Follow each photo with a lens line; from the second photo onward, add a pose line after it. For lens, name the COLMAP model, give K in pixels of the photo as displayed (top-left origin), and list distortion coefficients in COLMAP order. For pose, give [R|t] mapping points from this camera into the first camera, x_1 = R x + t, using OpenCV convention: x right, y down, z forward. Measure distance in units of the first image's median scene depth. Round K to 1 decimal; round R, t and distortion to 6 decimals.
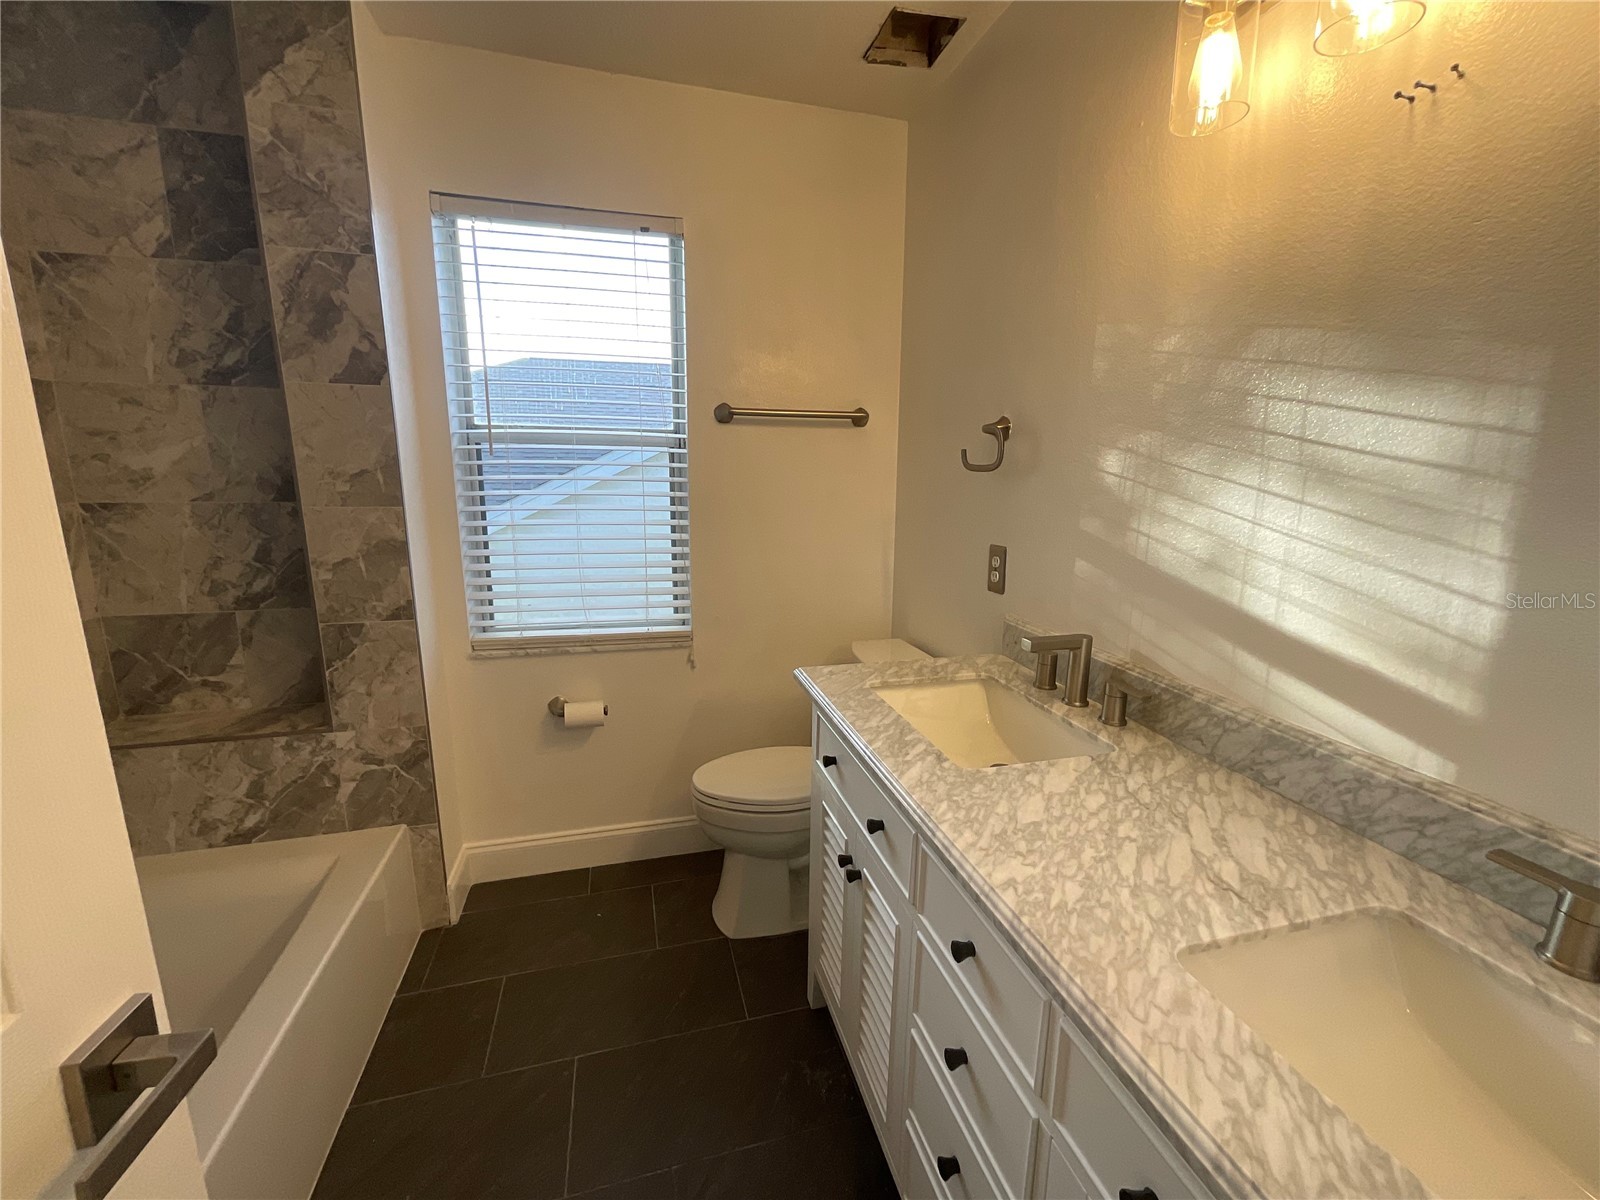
lens RADIAL K [[654.0, 0, 799.5], [0, 654.0, 597.0], [0, 0, 1]] dist [0.003308, -0.001054]
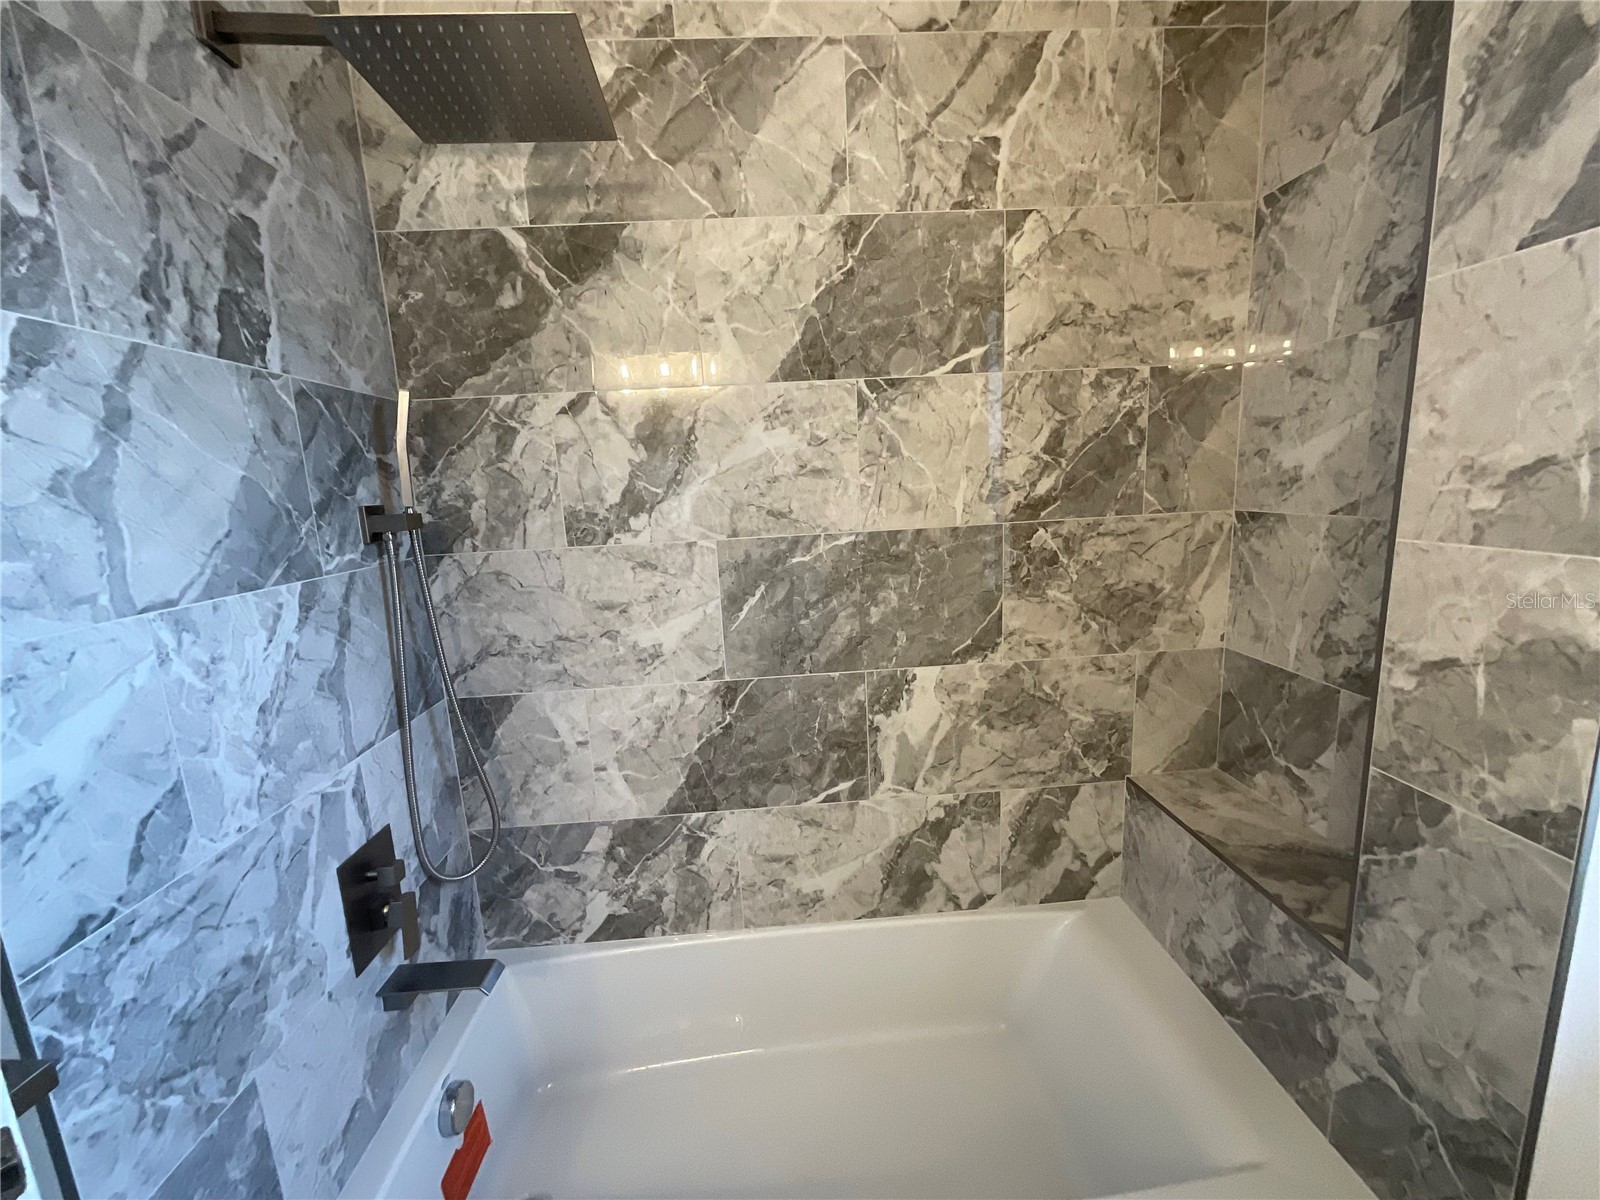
lens RADIAL K [[654.0, 0, 799.8], [0, 654.0, 601.6], [0, 0, 1]] dist [0.003308, -0.001054]
pose [[-0.209722, 0.177153, -0.961579, -0.170447], [-0.148246, 0.966319, 0.210359, -0.123179], [0.966457, 0.186668, -0.176396, 0.630524]]
